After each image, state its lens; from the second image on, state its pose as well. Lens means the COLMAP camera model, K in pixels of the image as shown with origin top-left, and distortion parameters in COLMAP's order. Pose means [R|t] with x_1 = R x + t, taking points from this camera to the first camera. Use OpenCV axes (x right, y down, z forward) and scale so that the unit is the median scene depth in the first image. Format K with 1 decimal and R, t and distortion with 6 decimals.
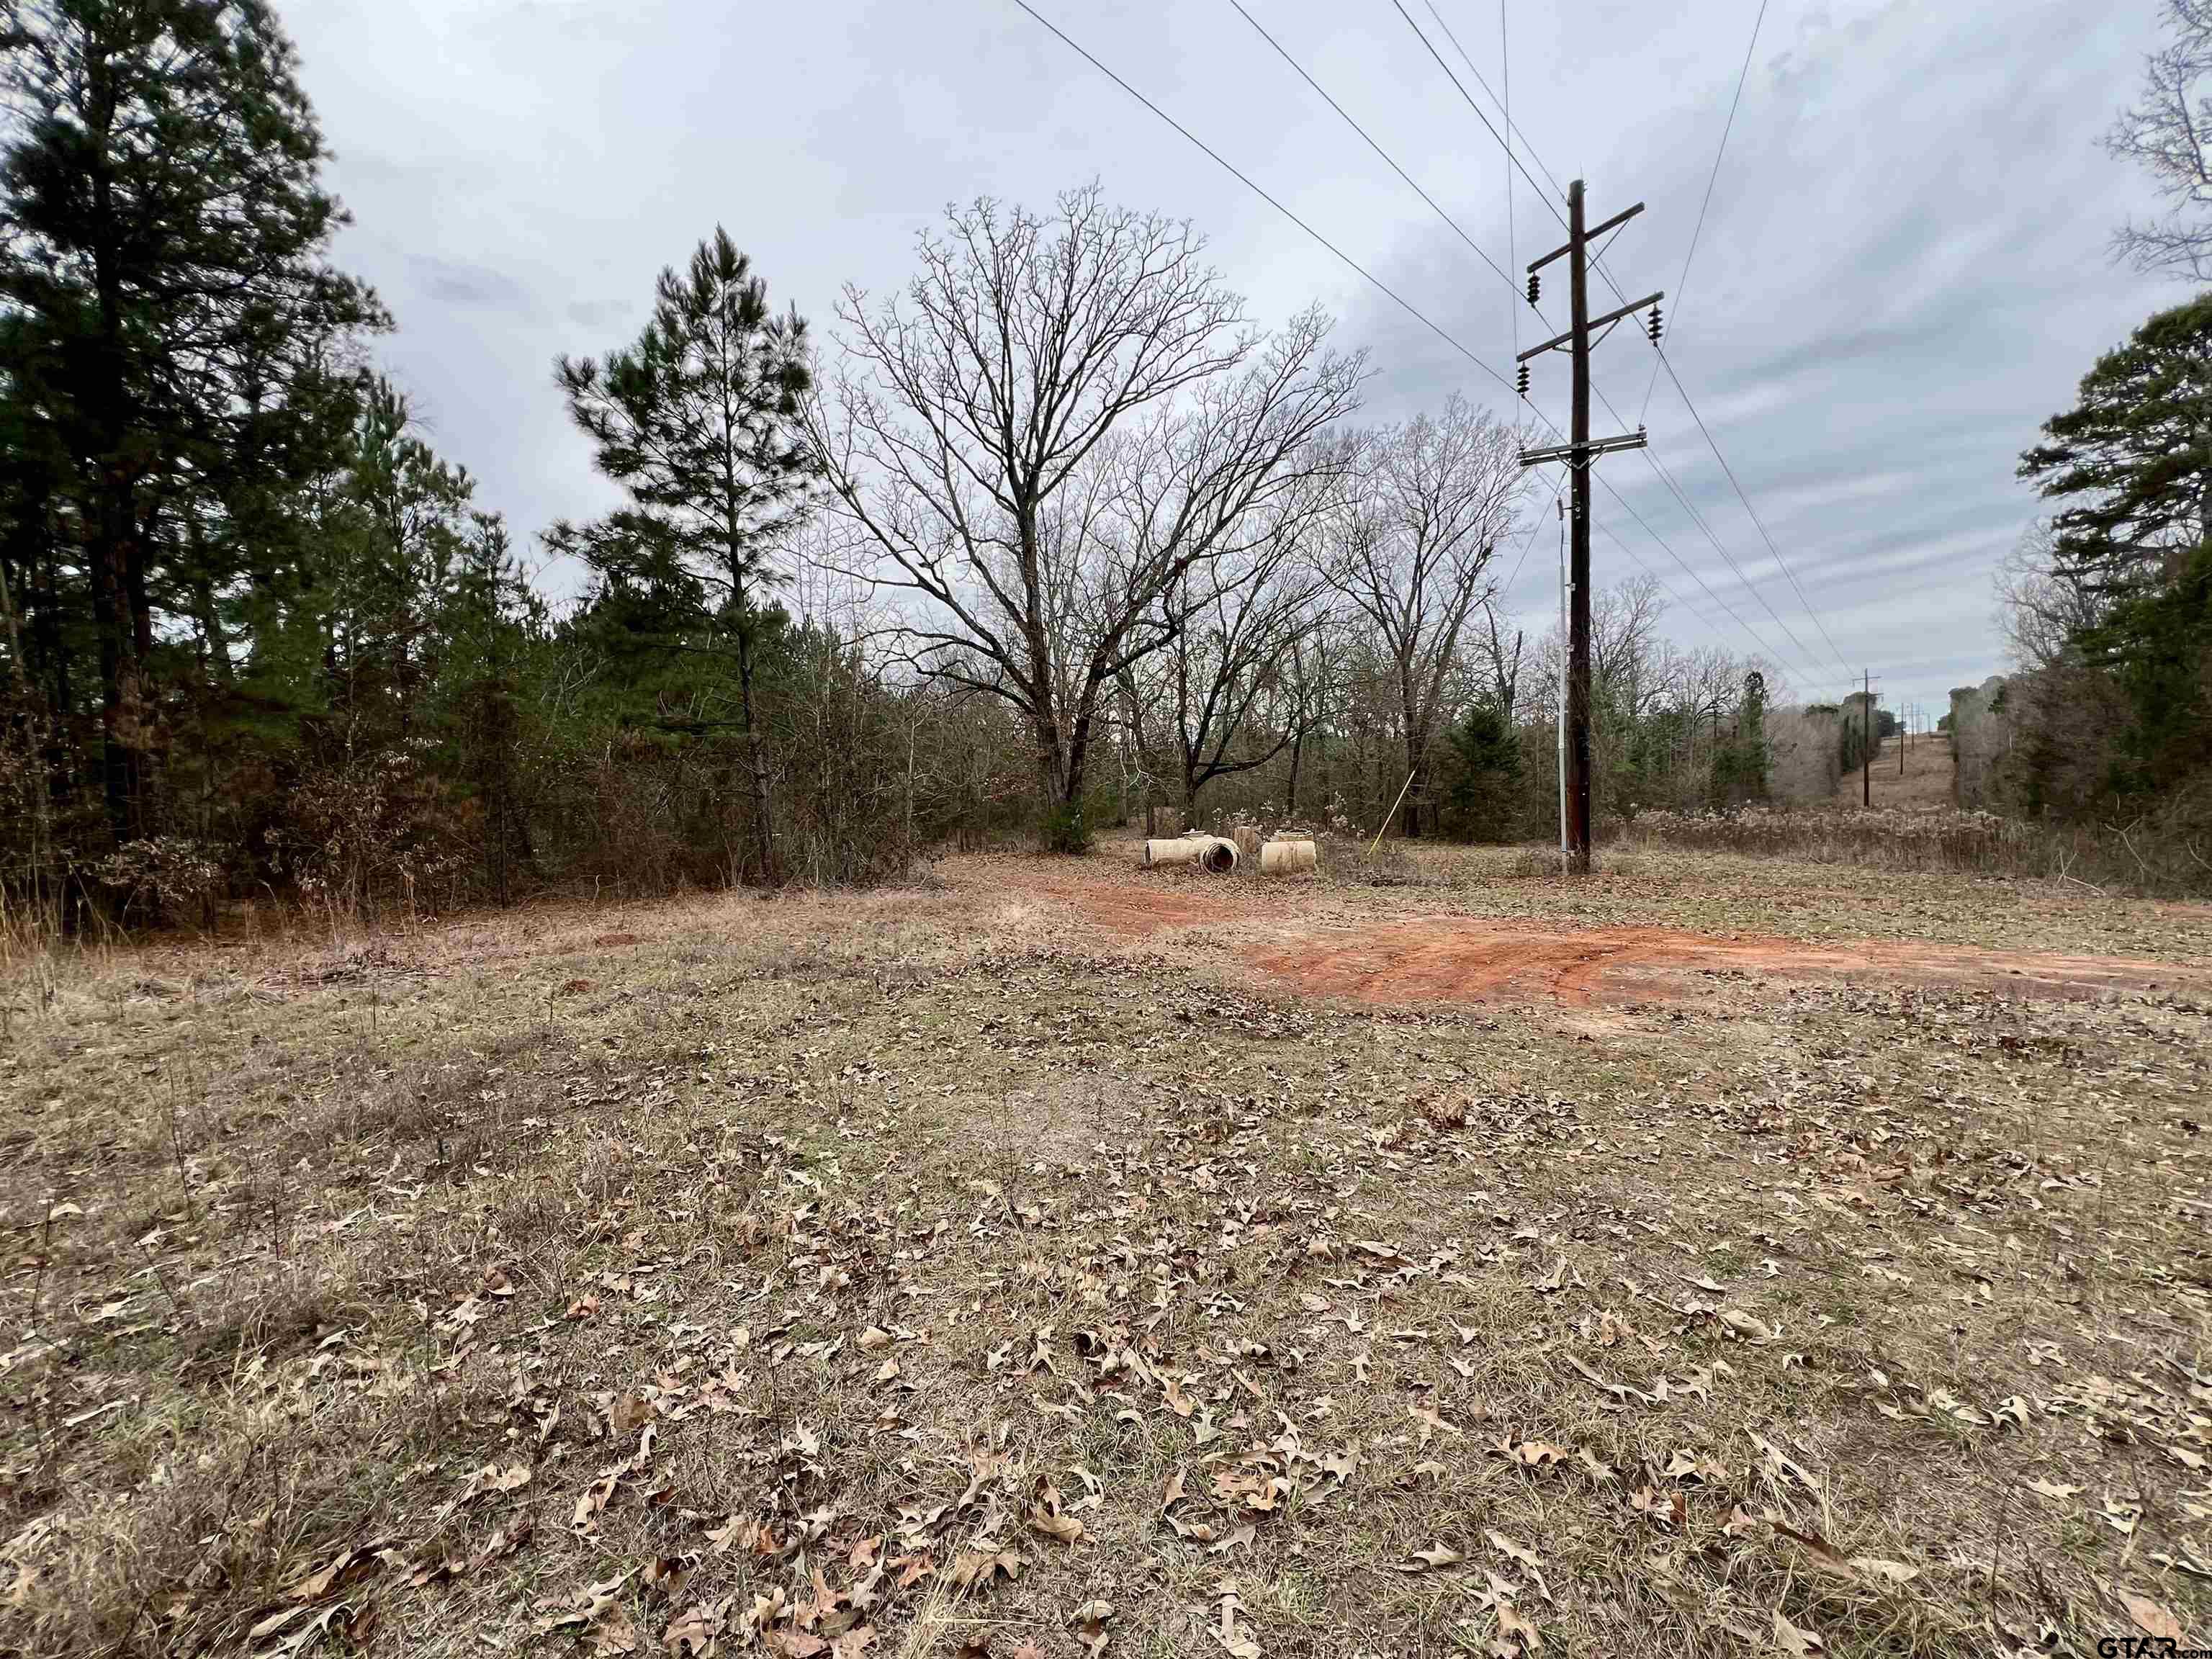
lens RADIAL K [[887.5, 0, 1109.2], [0, 887.5, 829.9], [0, 0, 1]] dist [0.000651, 0.000004]
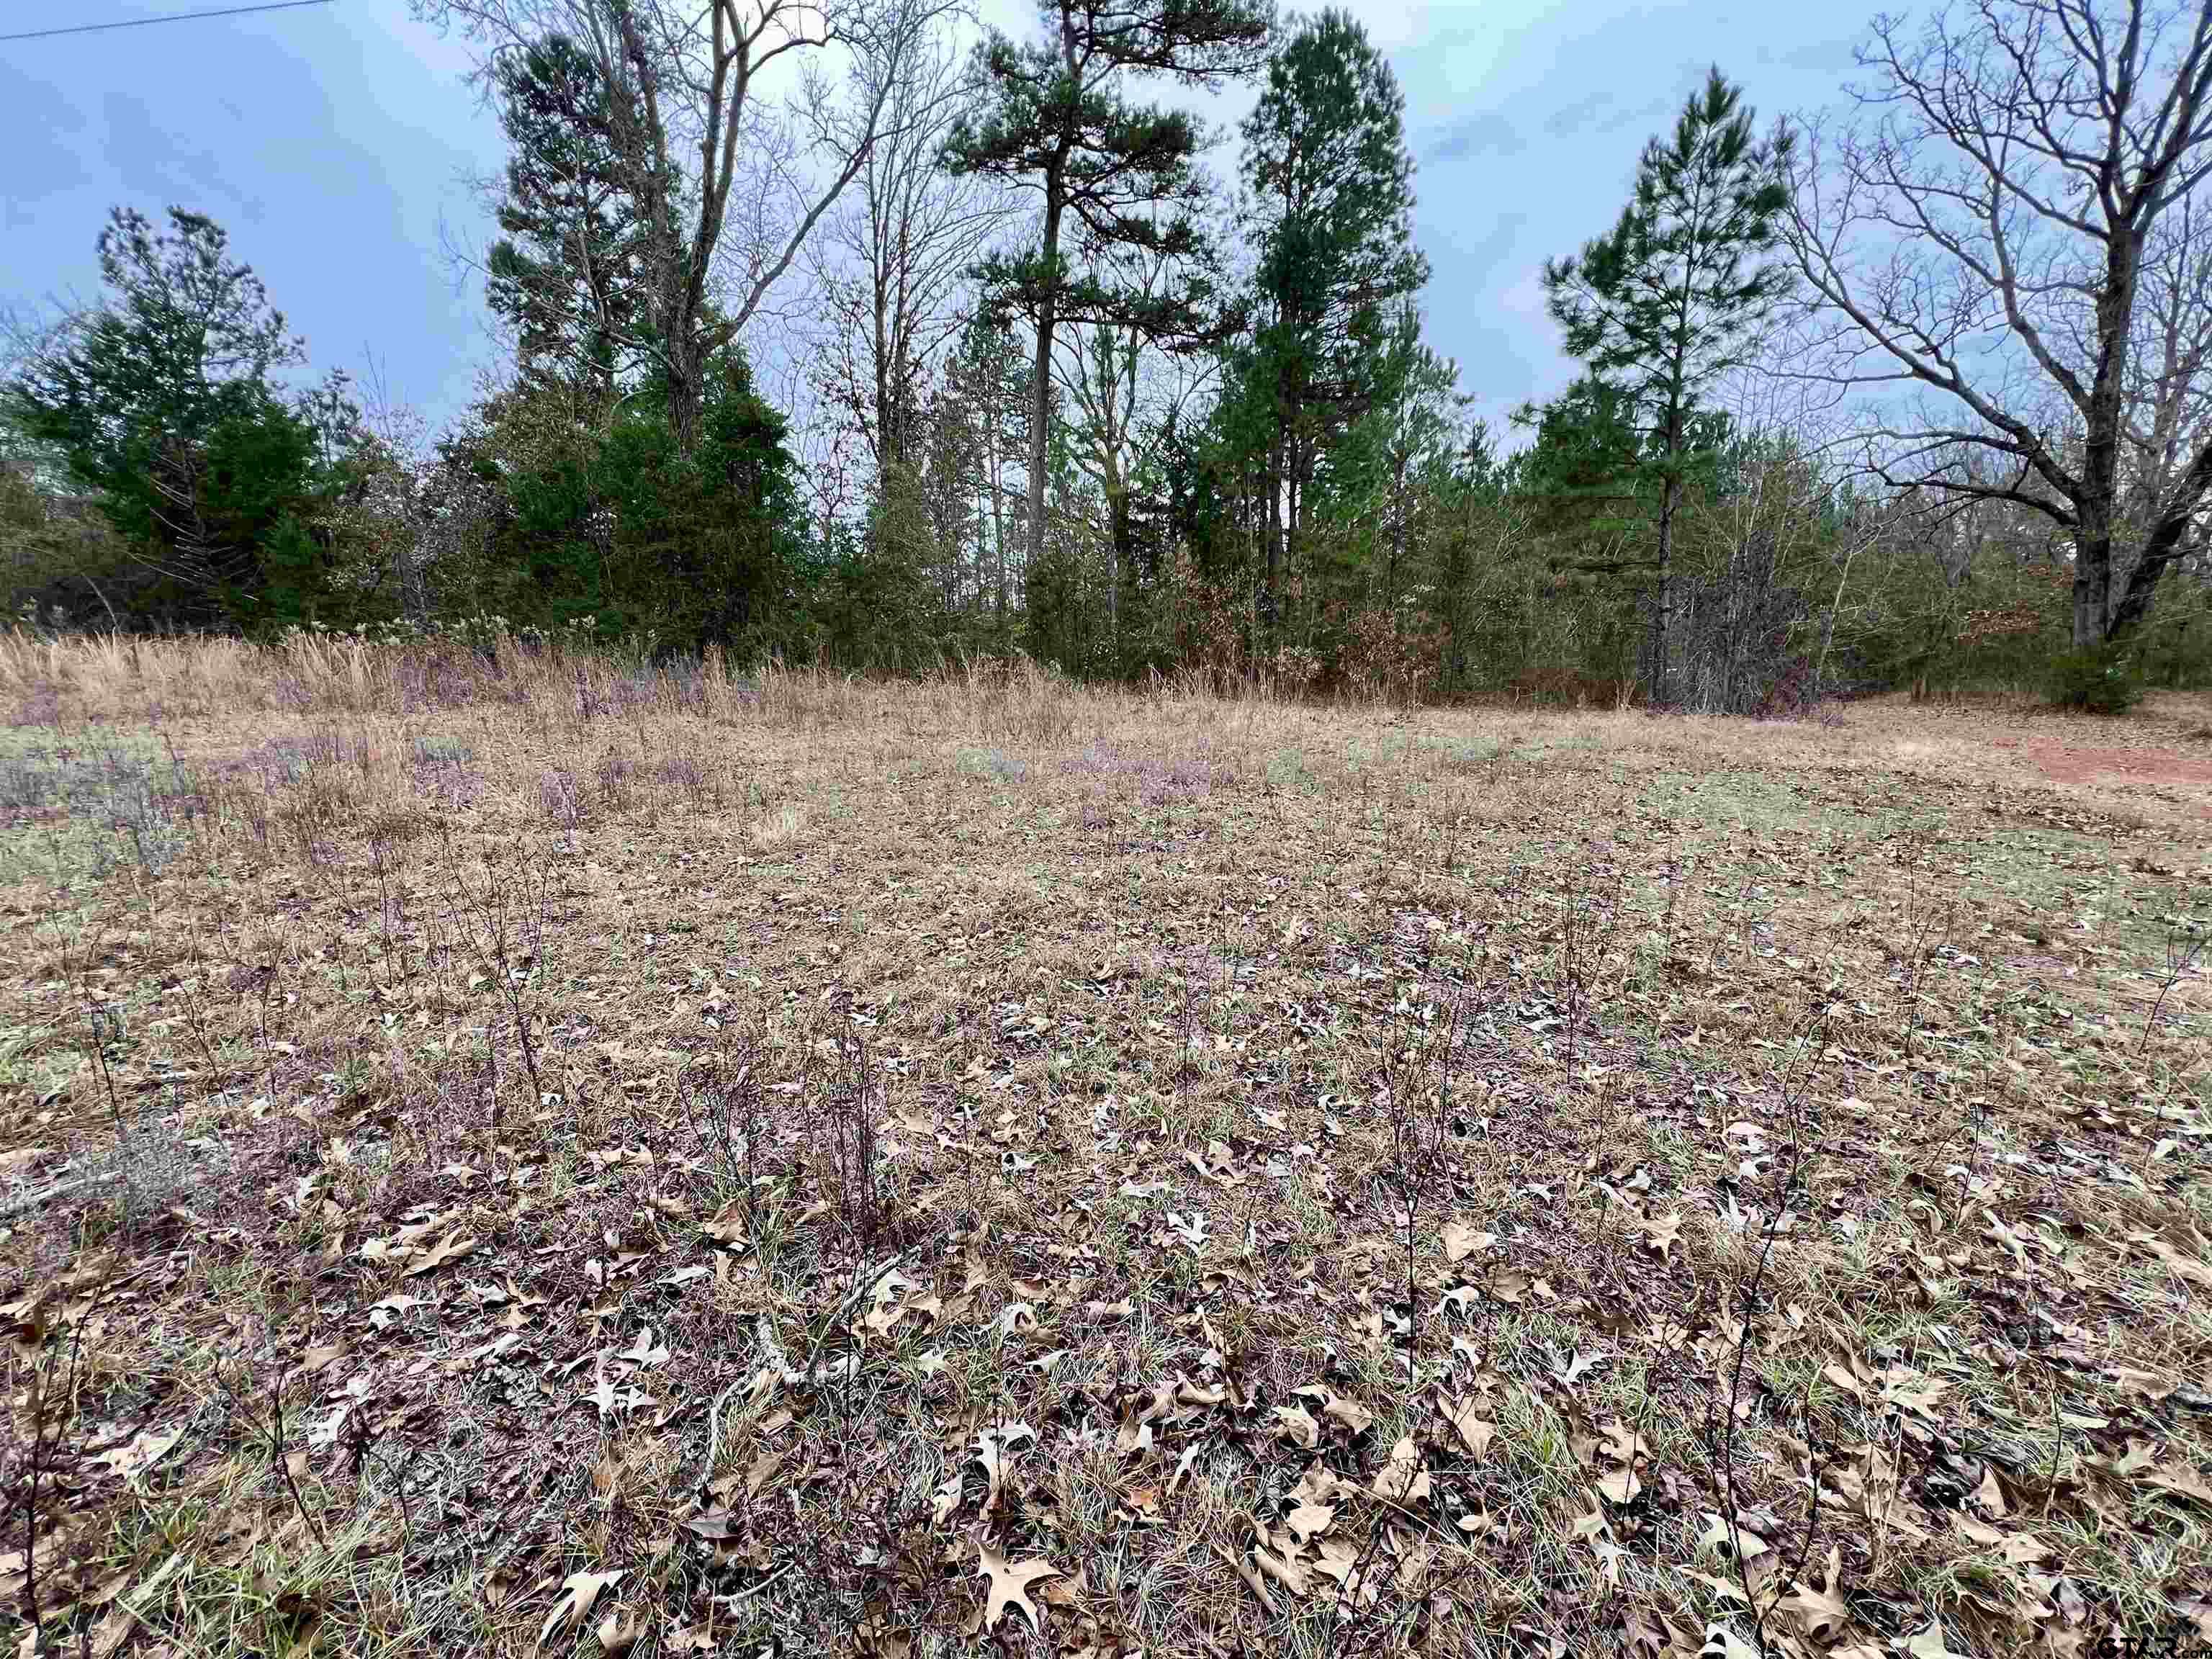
lens RADIAL K [[887.5, 0, 1108.8], [0, 887.5, 833.3], [0, 0, 1]] dist [0.000651, 0.000004]
pose [[0.601734, 0.191628, -0.775368, 0.109111], [-0.044194, 0.977292, 0.207235, 0.014006], [0.797473, -0.090433, 0.596538, -0.257323]]
